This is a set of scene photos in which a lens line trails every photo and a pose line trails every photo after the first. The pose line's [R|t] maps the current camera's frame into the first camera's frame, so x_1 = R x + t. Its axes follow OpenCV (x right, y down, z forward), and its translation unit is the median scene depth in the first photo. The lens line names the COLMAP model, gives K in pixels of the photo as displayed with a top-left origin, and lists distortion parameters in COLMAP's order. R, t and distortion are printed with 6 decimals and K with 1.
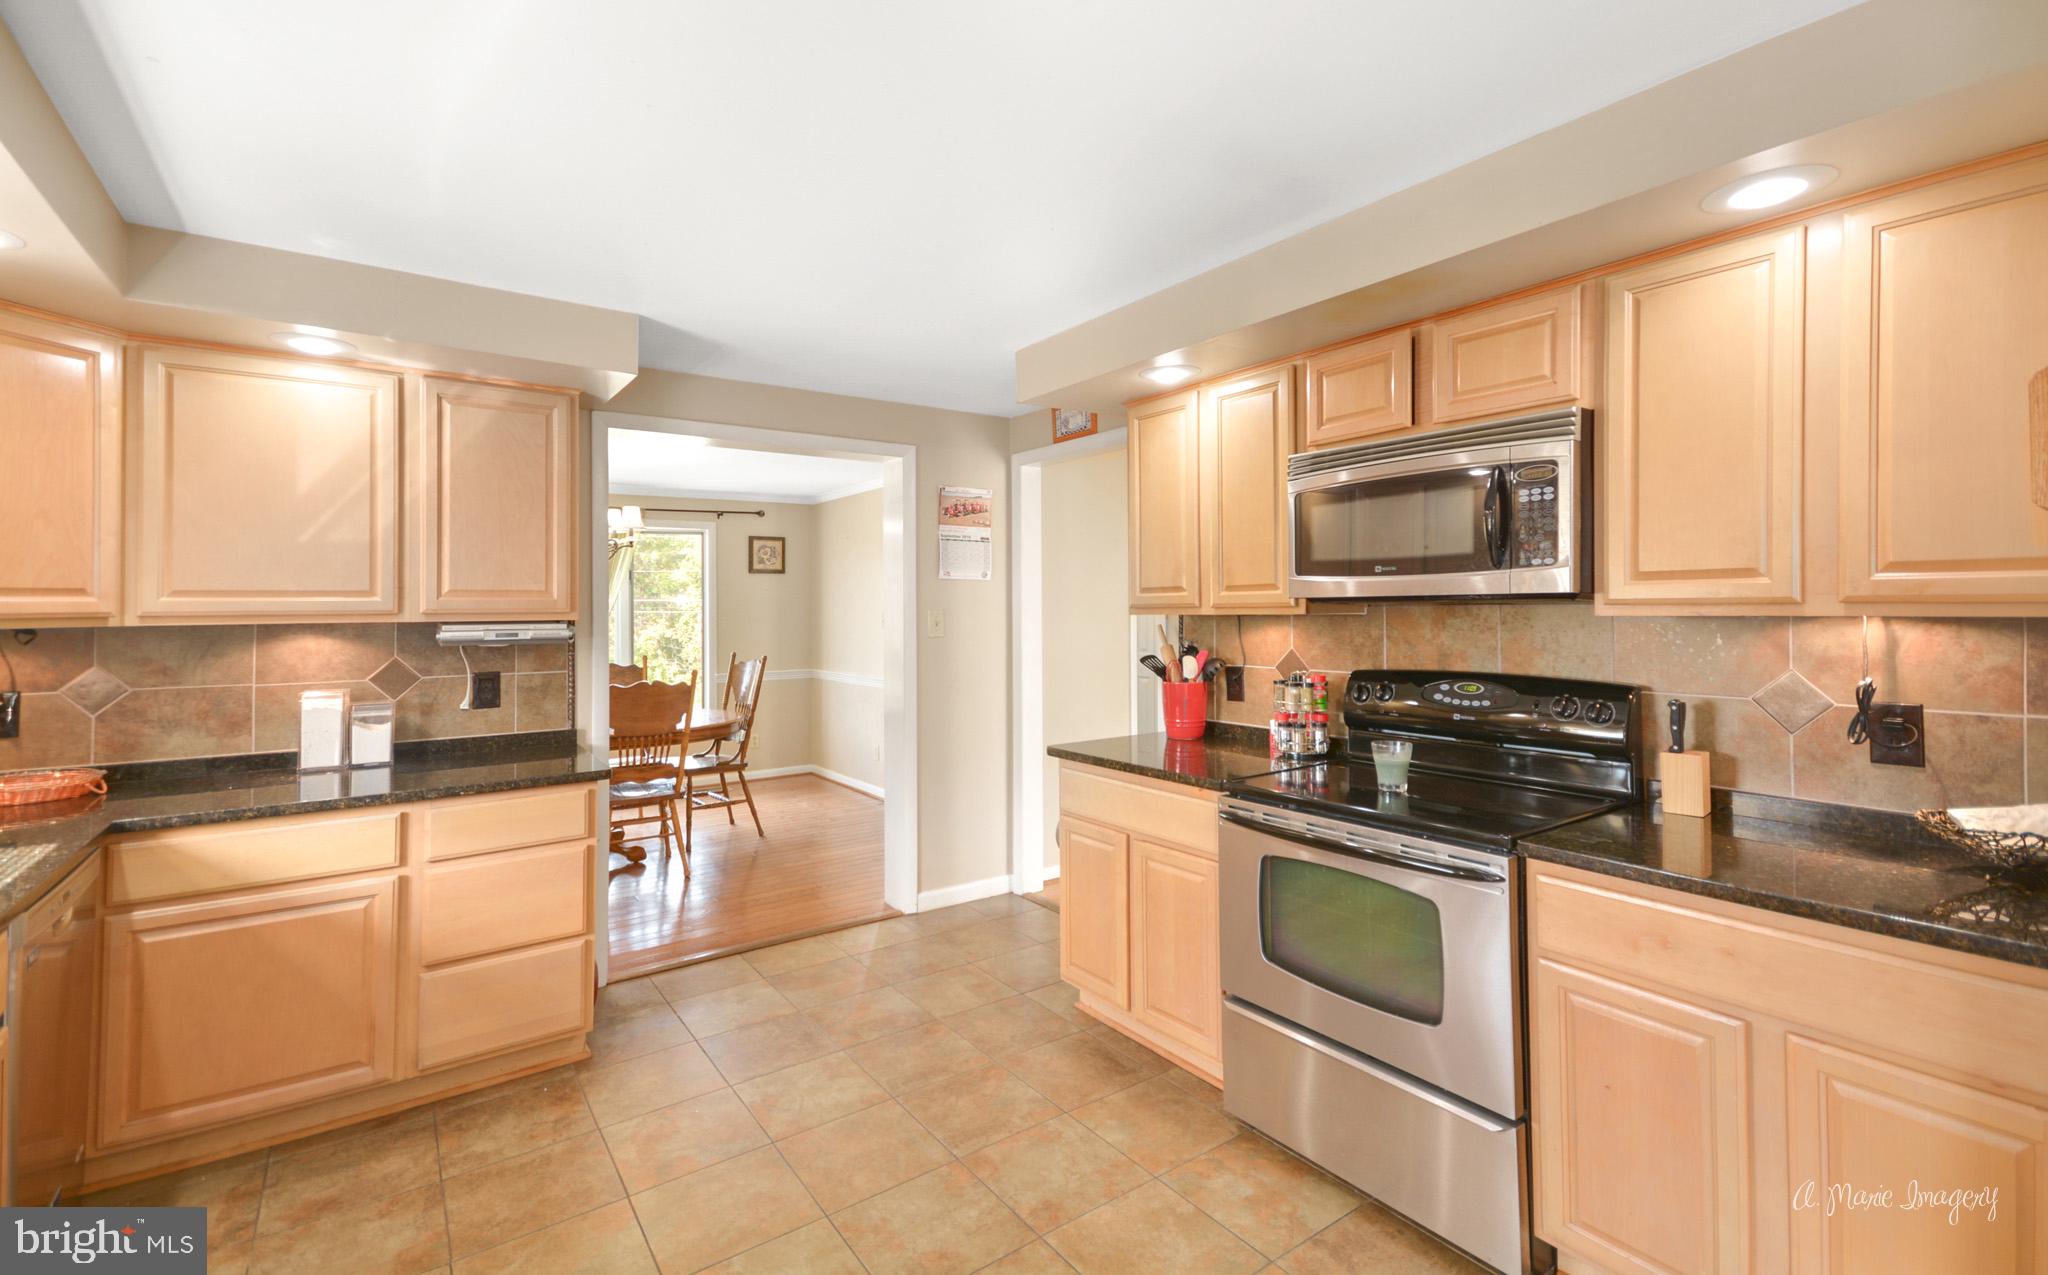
lens RADIAL K [[904.9, 0, 1029.9], [0, 904.9, 605.8], [0, 0, 1]] dist [0.002036, -0.001101]
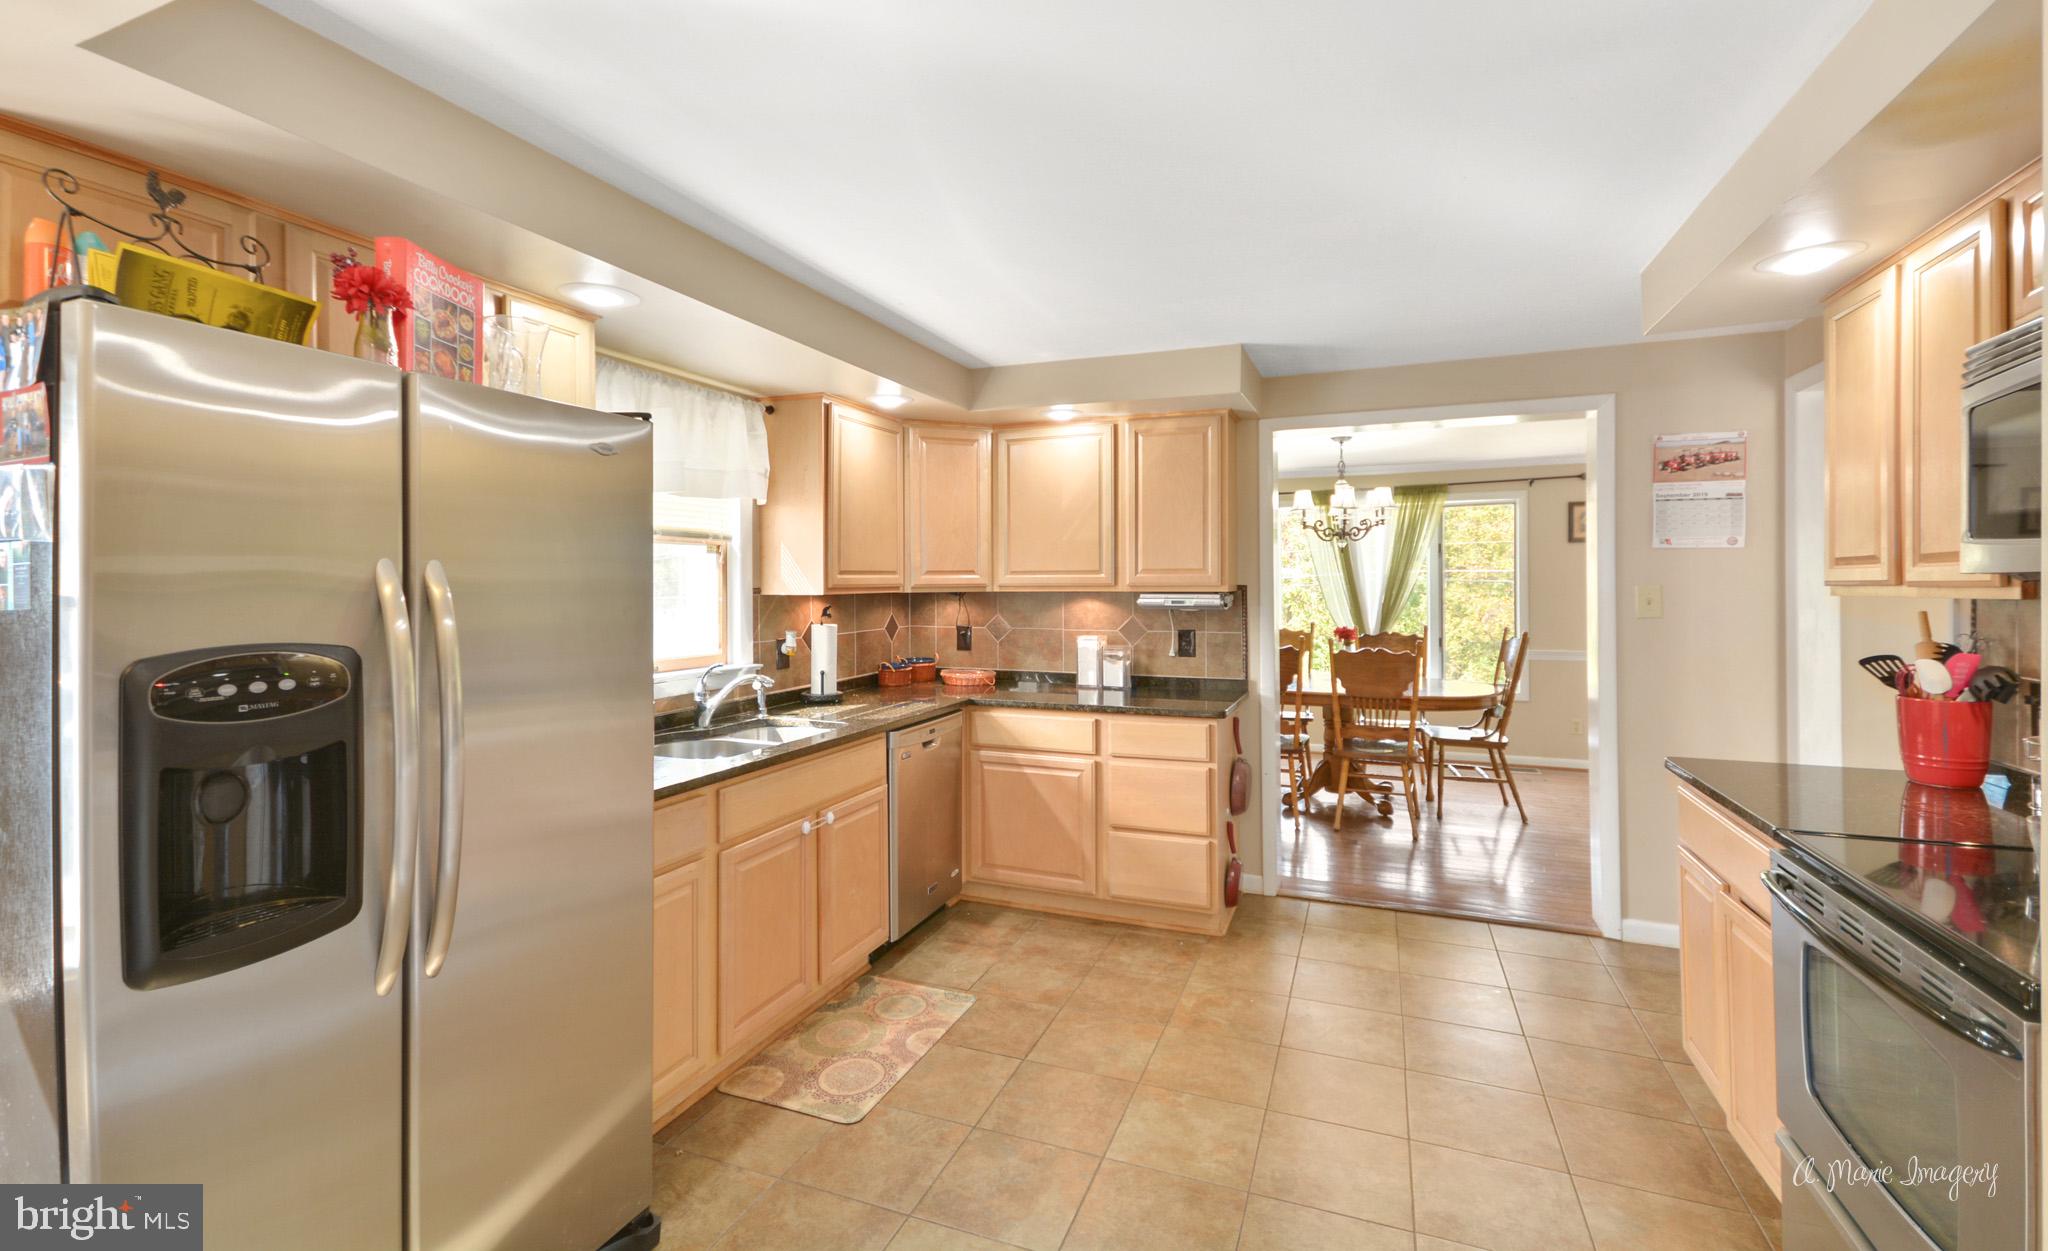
lens RADIAL K [[899.8, 0, 995.7], [0, 899.8, 588.5], [0, 0, 1]] dist [-0.001160, -0.000452]
pose [[0.511118, 0.012155, -0.859425, 0.441705], [0.000415, 0.999896, 0.014389, -0.007548], [0.859511, -0.007711, 0.511060, 0.089486]]
